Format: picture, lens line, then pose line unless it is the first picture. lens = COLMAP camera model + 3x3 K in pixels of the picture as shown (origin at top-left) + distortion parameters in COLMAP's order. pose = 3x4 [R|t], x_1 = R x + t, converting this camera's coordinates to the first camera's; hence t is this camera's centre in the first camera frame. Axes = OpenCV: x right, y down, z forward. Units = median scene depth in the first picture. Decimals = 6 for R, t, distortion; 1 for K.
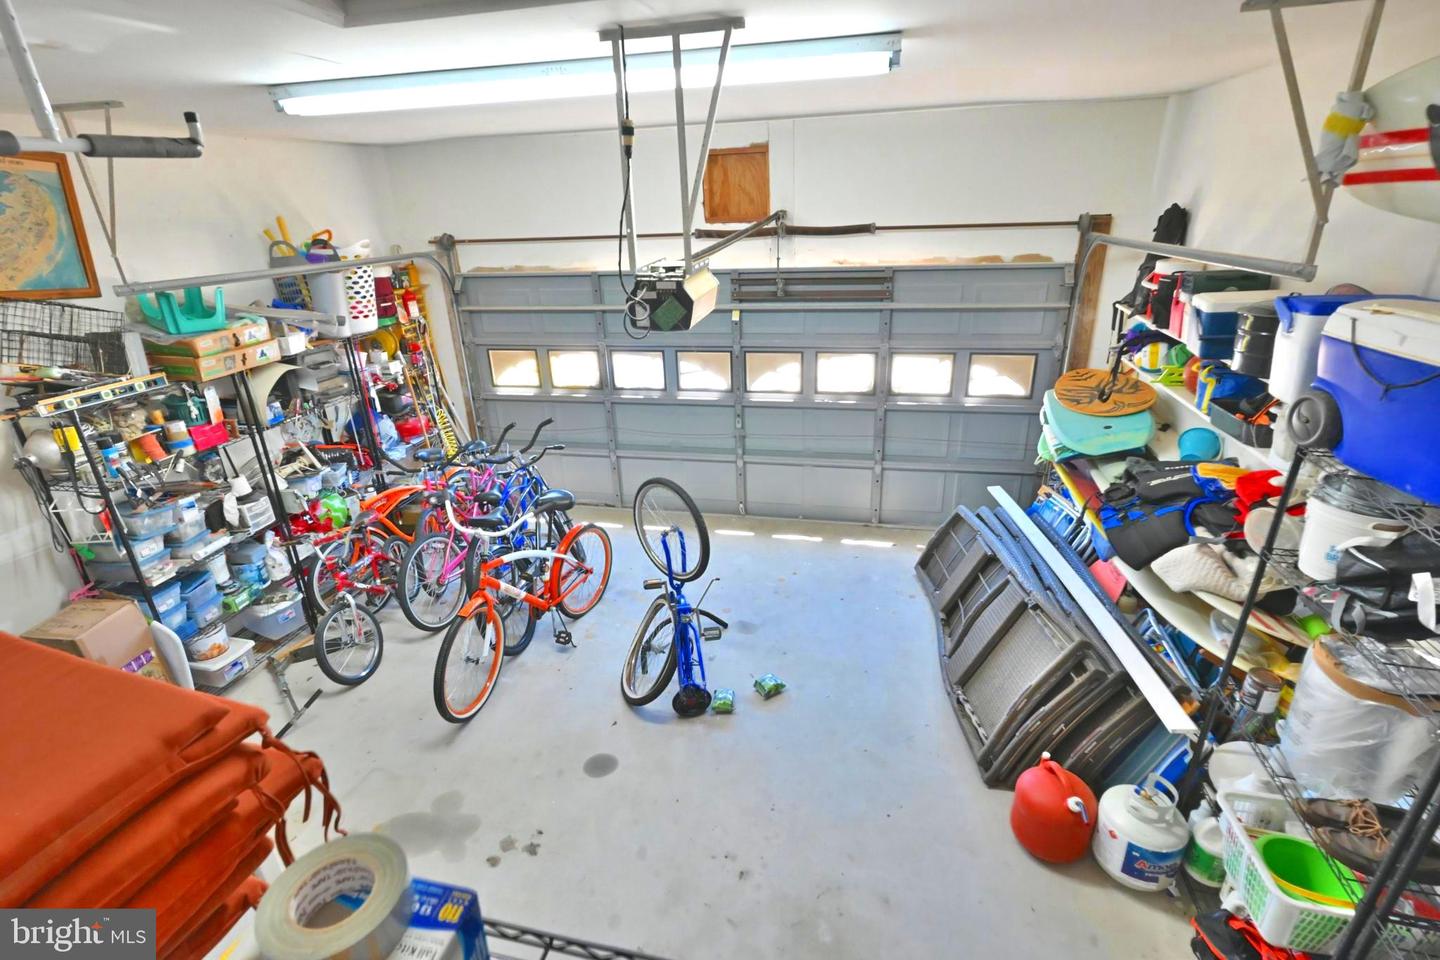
lens RADIAL K [[686.0, 0, 725.2], [0, 686.0, 484.6], [0, 0, 1]] dist [0.002768, 0.001131]
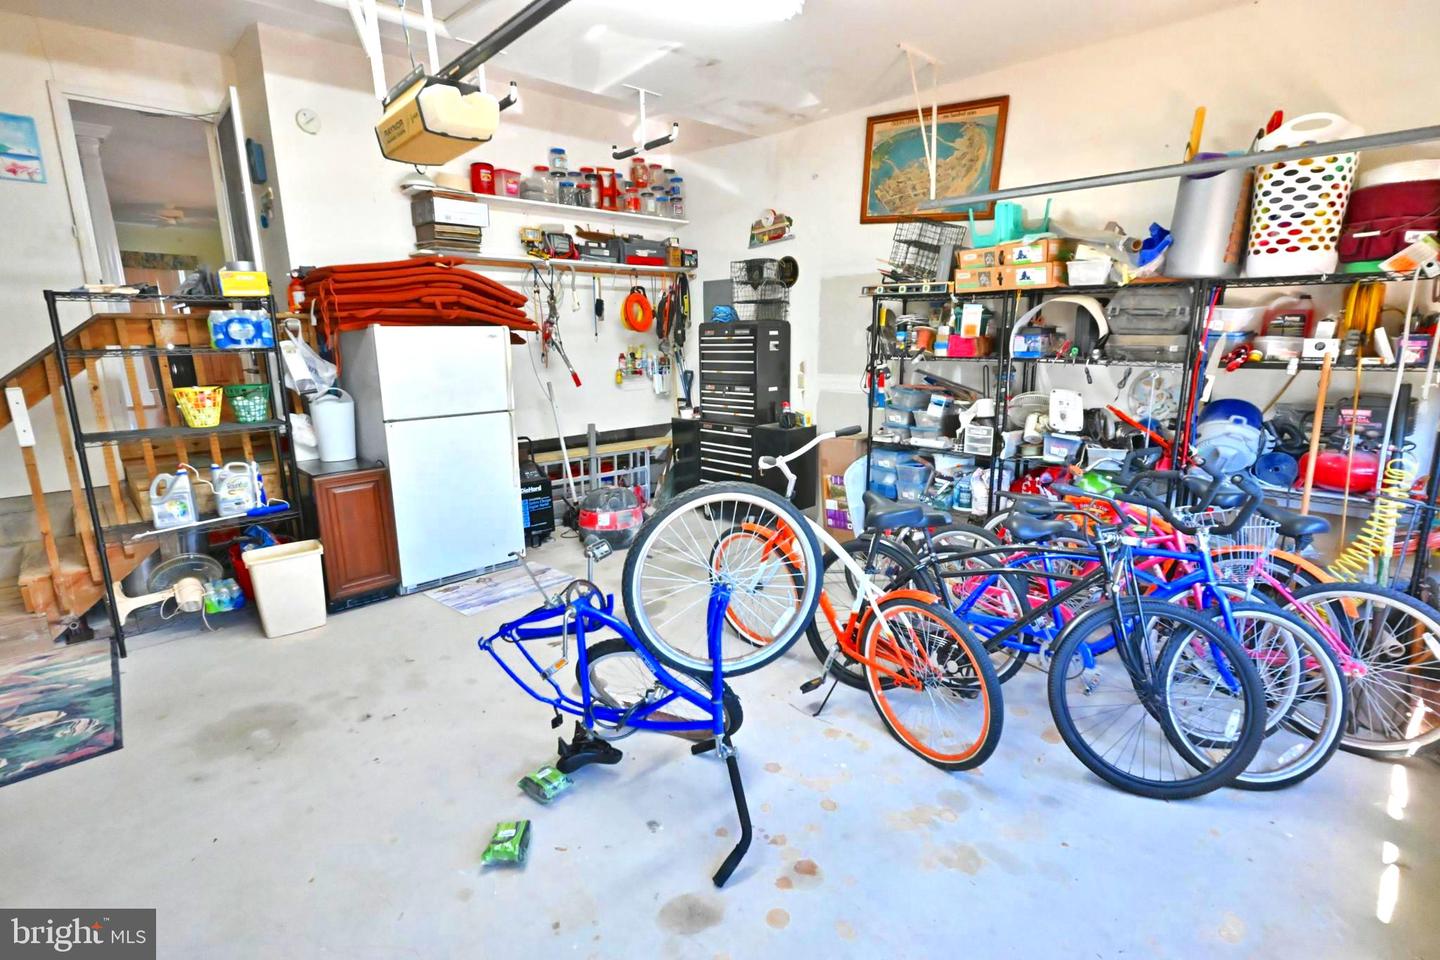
lens RADIAL K [[686.0, 0, 727.9], [0, 686.0, 477.6], [0, 0, 1]] dist [0.002768, 0.001131]
pose [[-0.557151, 0.211322, -0.803073, 0.383121], [-0.294936, 0.853670, 0.429255, -0.268762], [0.776270, 0.476015, -0.413297, 1.357767]]
